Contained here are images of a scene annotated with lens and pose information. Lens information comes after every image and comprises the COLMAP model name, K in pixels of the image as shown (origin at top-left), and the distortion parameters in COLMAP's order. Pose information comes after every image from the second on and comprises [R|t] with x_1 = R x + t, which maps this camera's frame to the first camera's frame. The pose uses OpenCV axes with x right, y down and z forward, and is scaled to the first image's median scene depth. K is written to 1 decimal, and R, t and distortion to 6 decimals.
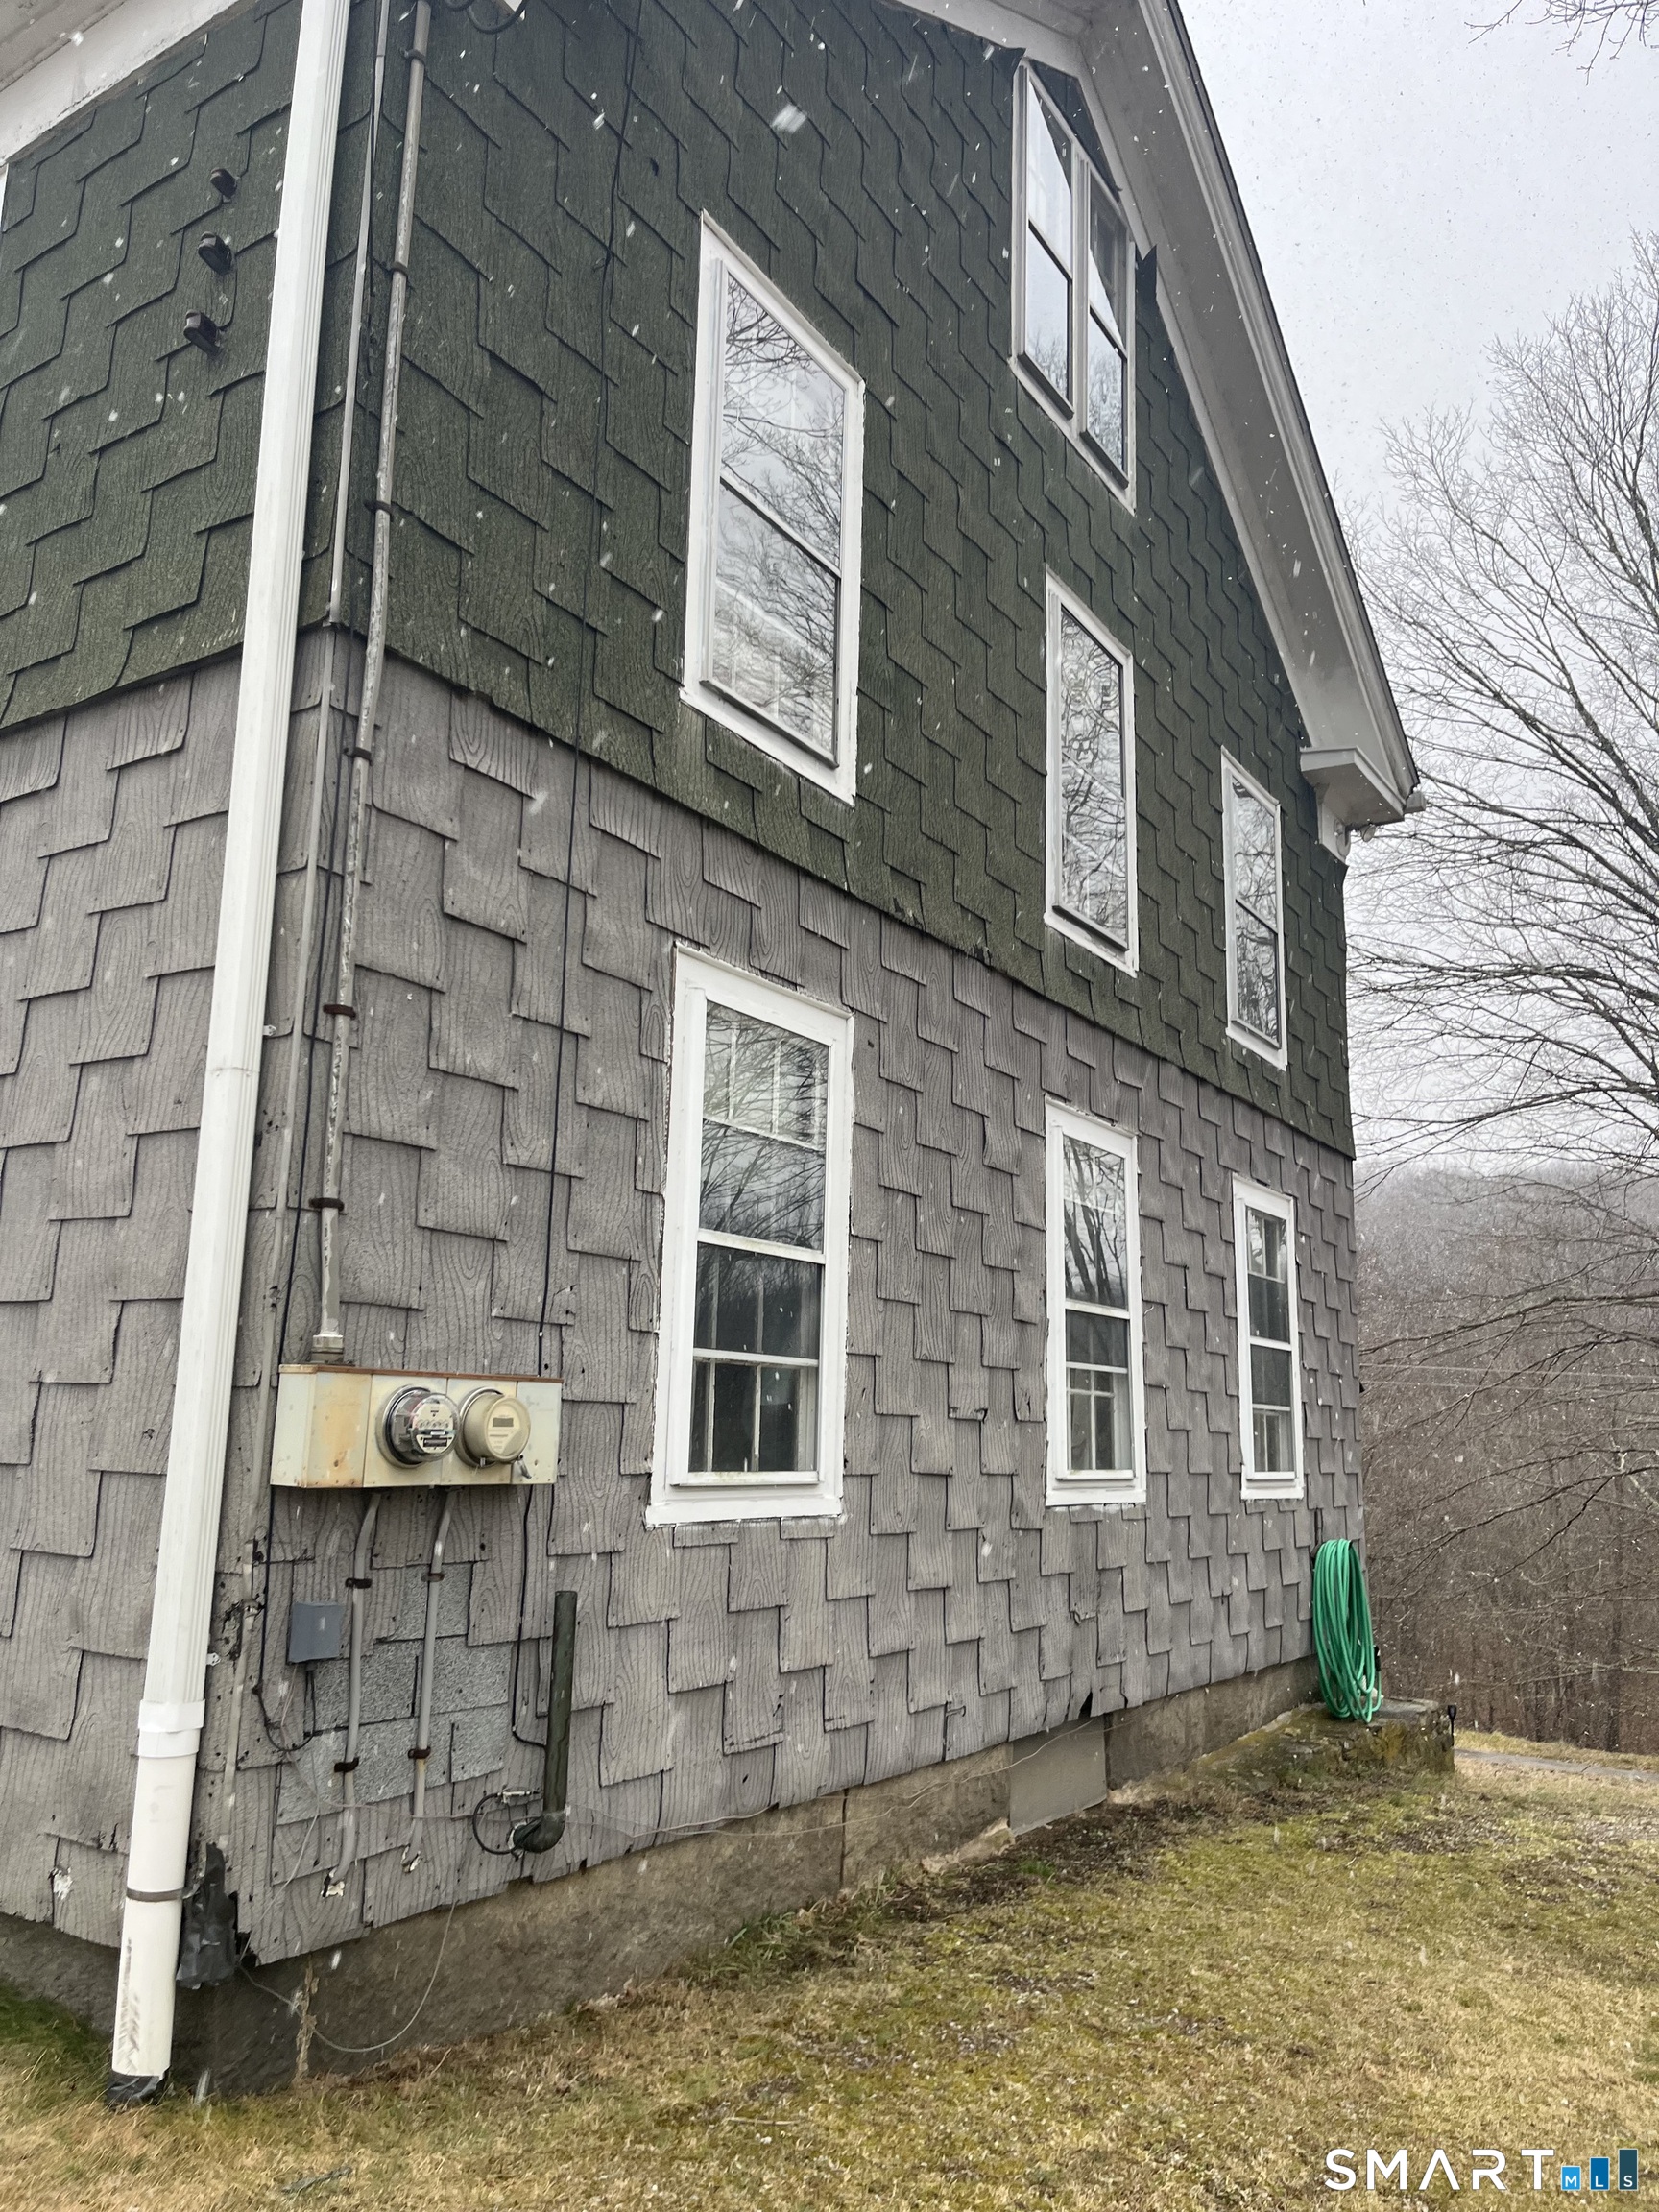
lens RADIAL K [[1684.8, 0, 818.4], [0, 1684.8, 1104.6], [0, 0, 1]] dist [0.031106, -0.027304]
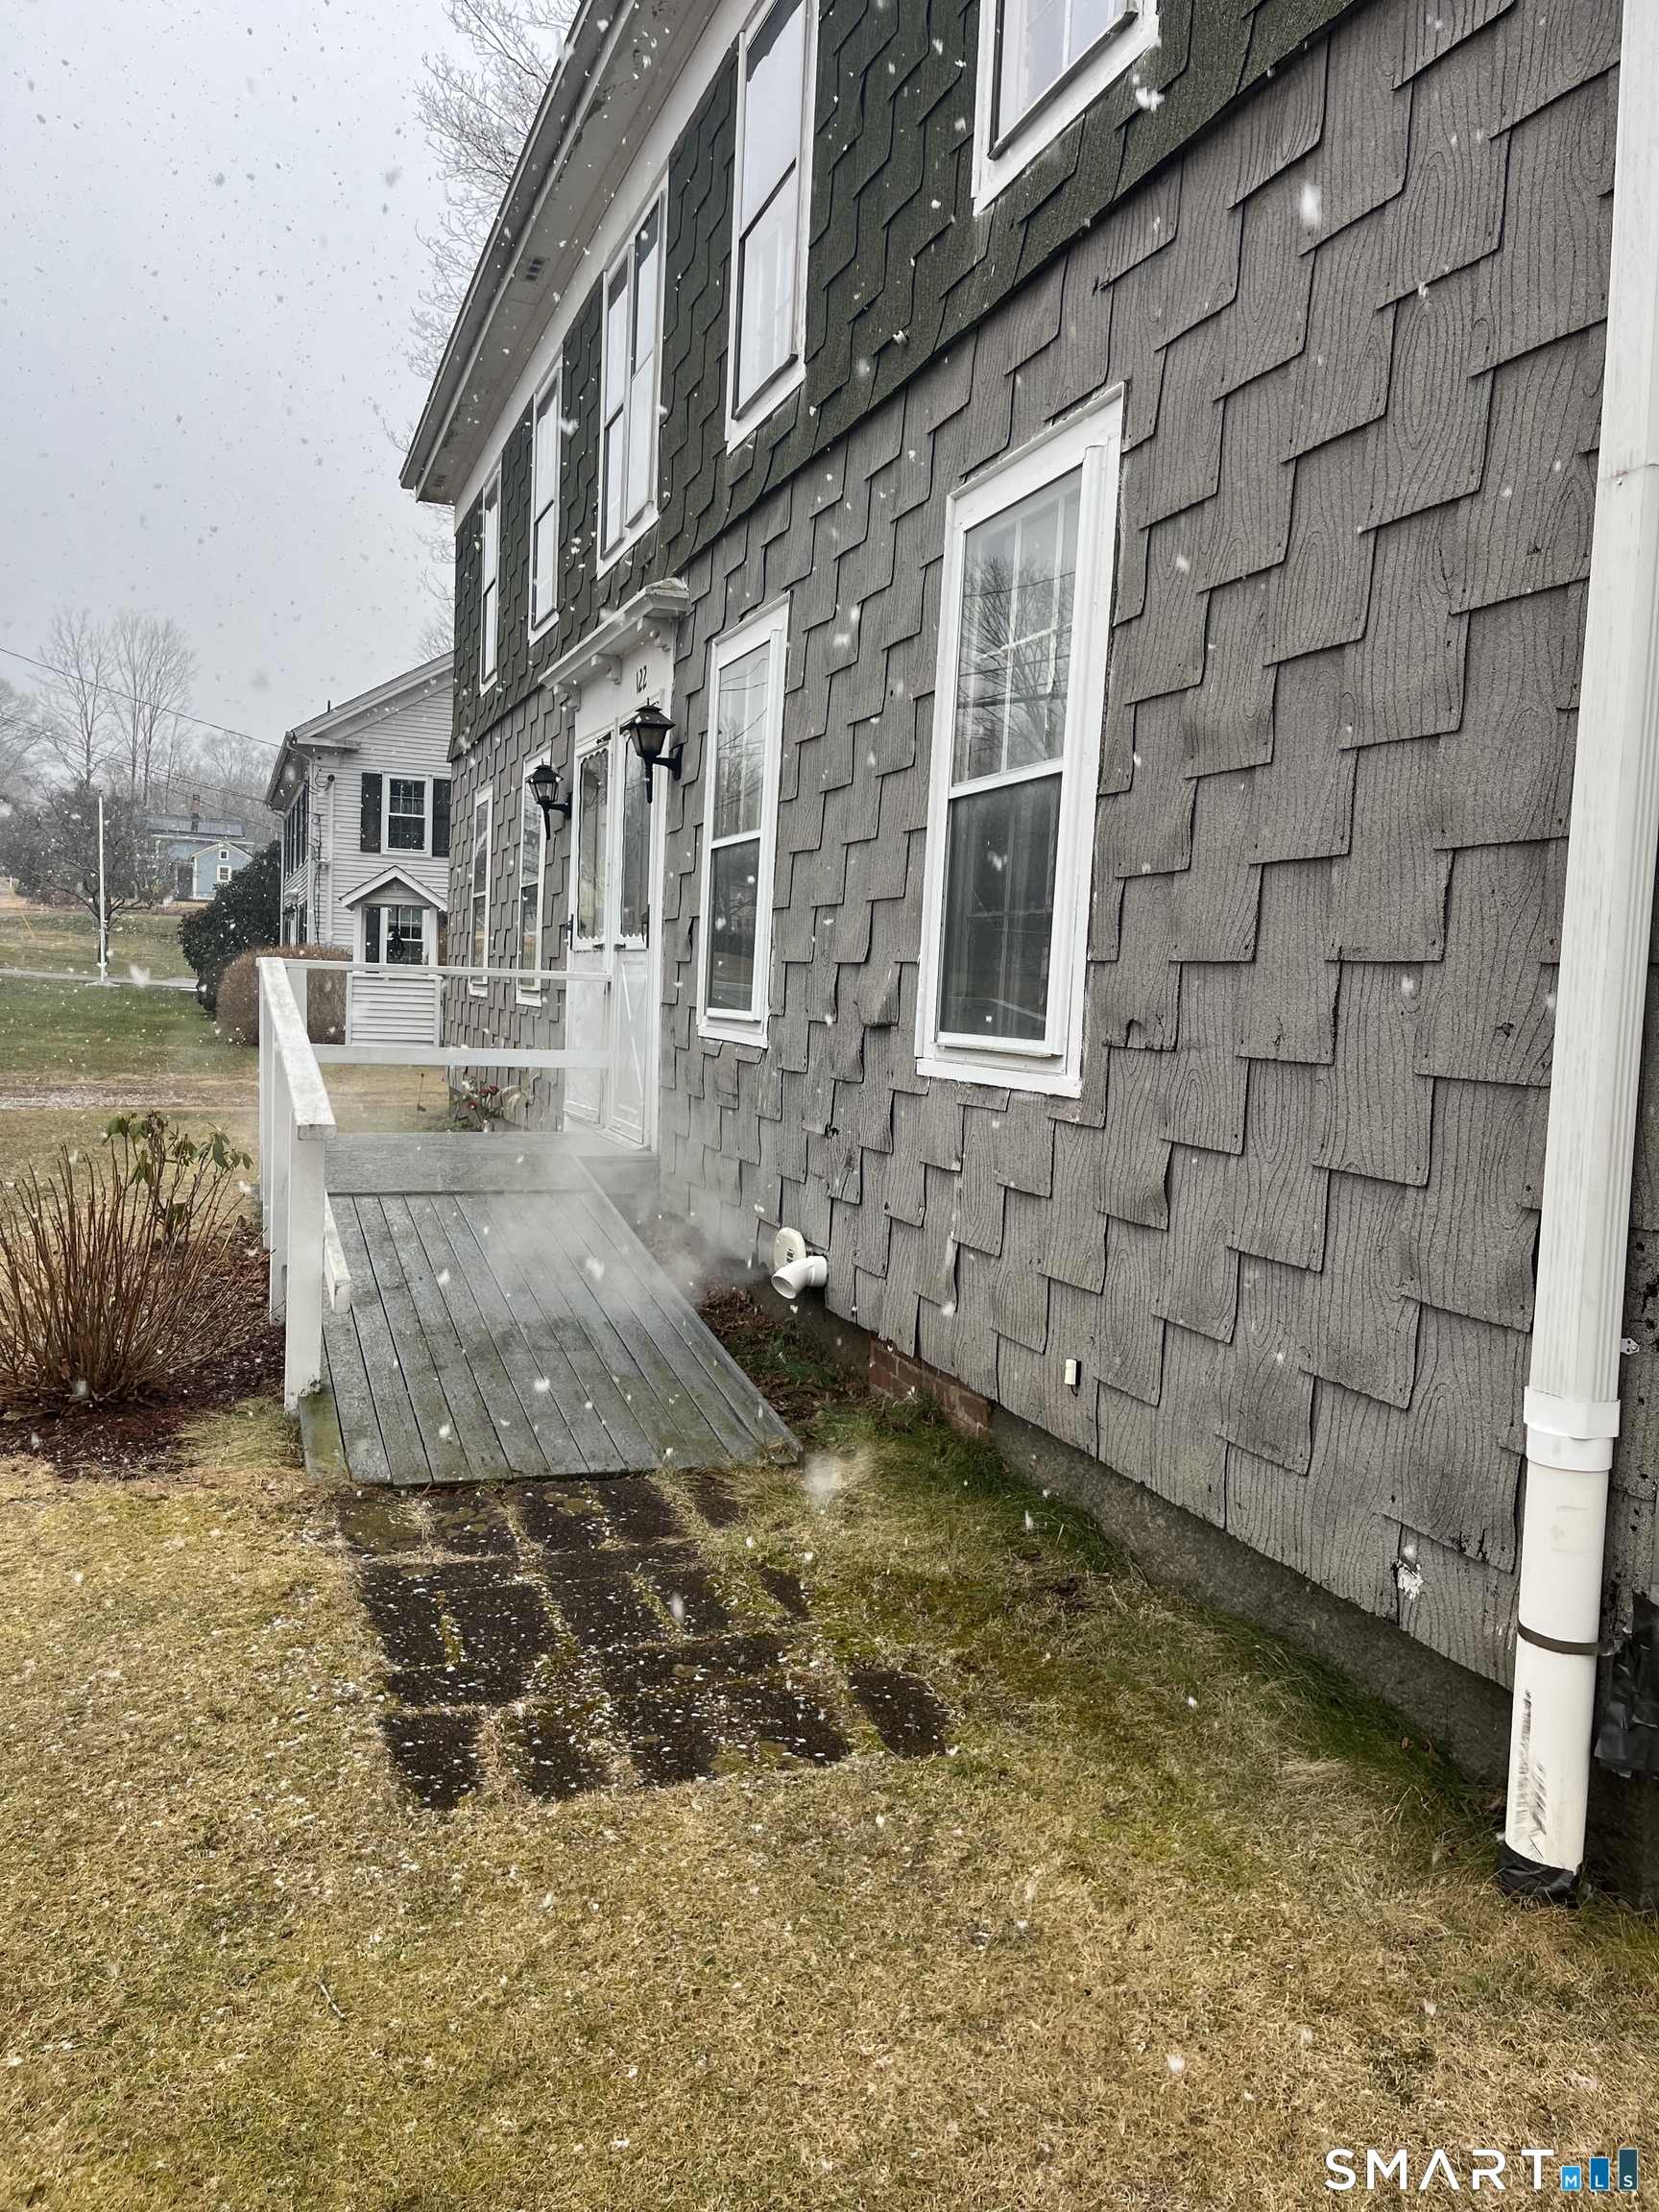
lens RADIAL K [[1684.8, 0, 827.8], [0, 1684.8, 1111.7], [0, 0, 1]] dist [0.031106, -0.027304]
pose [[0.805136, 0.048242, -0.591125, -0.193270], [0.091972, 0.974474, 0.204795, 0.052541], [0.585916, -0.219255, 0.780147, 0.251255]]
